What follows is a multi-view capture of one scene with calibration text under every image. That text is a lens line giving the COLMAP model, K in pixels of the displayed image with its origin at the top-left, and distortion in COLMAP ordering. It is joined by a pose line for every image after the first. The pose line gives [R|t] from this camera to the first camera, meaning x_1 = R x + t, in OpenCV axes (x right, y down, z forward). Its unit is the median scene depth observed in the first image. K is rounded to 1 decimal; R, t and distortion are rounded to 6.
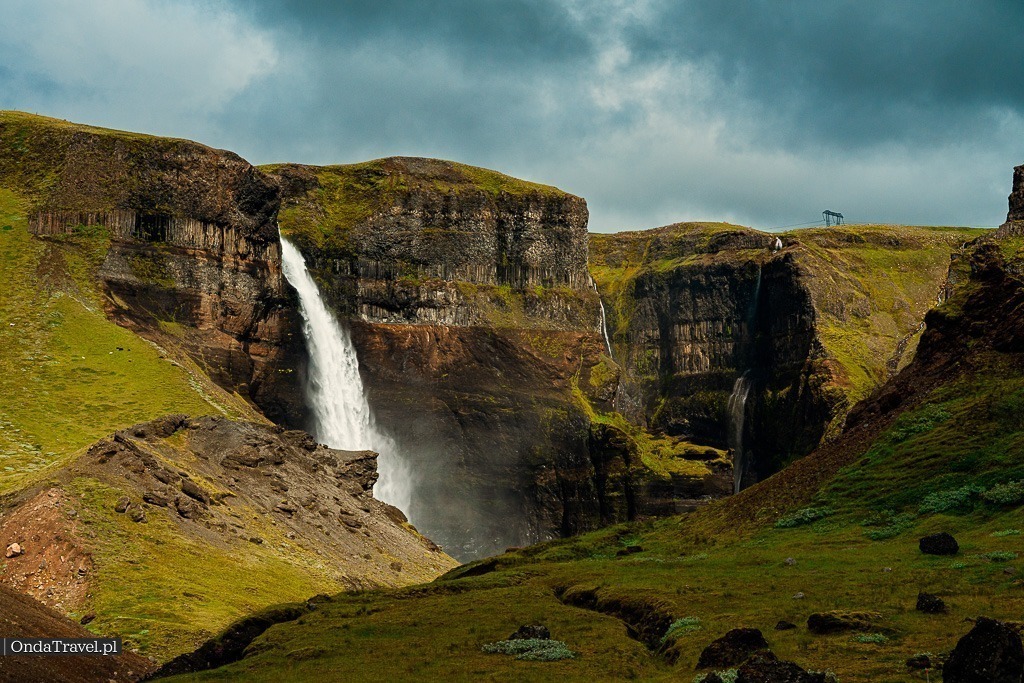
lens RADIAL K [[2335.3, 0, 502.2], [0, 2335.3, 336.7], [0, 0, 1]] dist [0.606079, 0.000000]
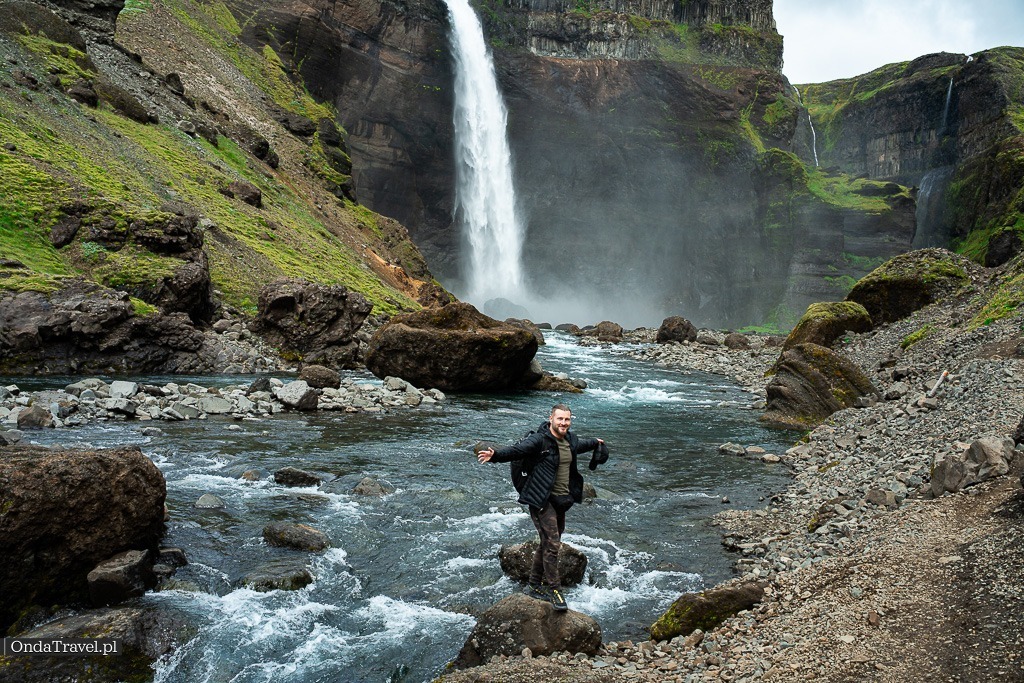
lens RADIAL K [[1019.3, 0, 510.9], [0, 1019.3, 330.8], [0, 0, 1]] dist [-0.001275, 0.000000]
pose [[0.960806, 0.055188, -0.271671, 0.056469], [-0.033658, 0.995957, 0.083284, 0.074742], [0.275169, -0.070876, 0.958780, 0.569964]]
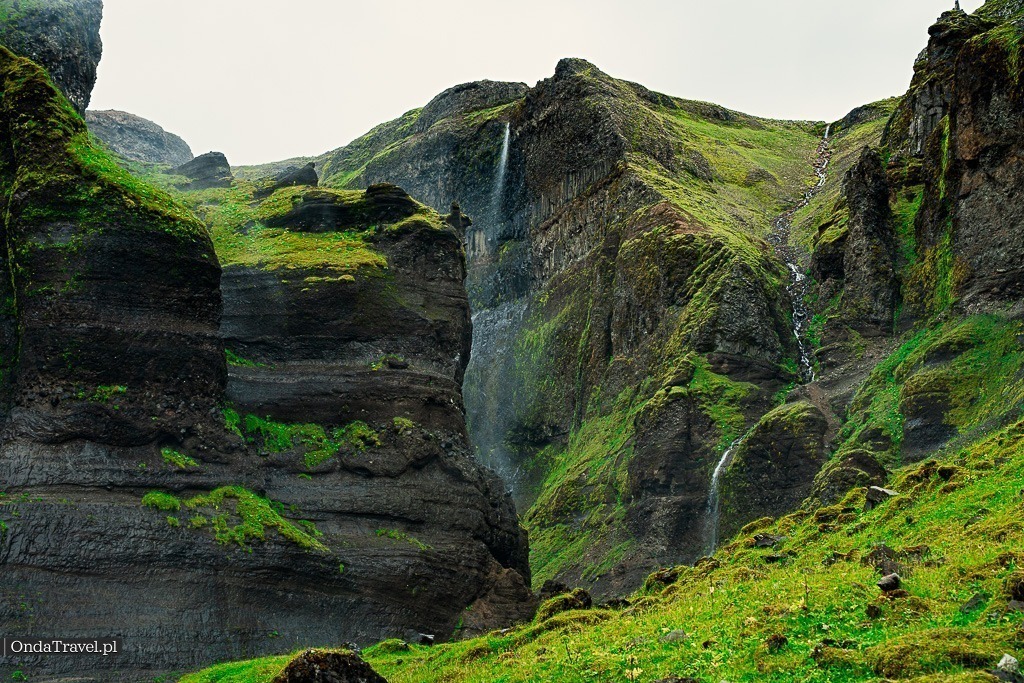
lens RADIAL K [[1595.4, 0, 509.7], [0, 1595.4, 343.1], [0, 0, 1]] dist [0.334079, 0.000000]
pose [[0.991390, 0.008634, 0.130660, 0.077086], [0.007783, 0.992175, -0.124612, 0.086968], [-0.130713, 0.124556, 0.983565, 0.798358]]
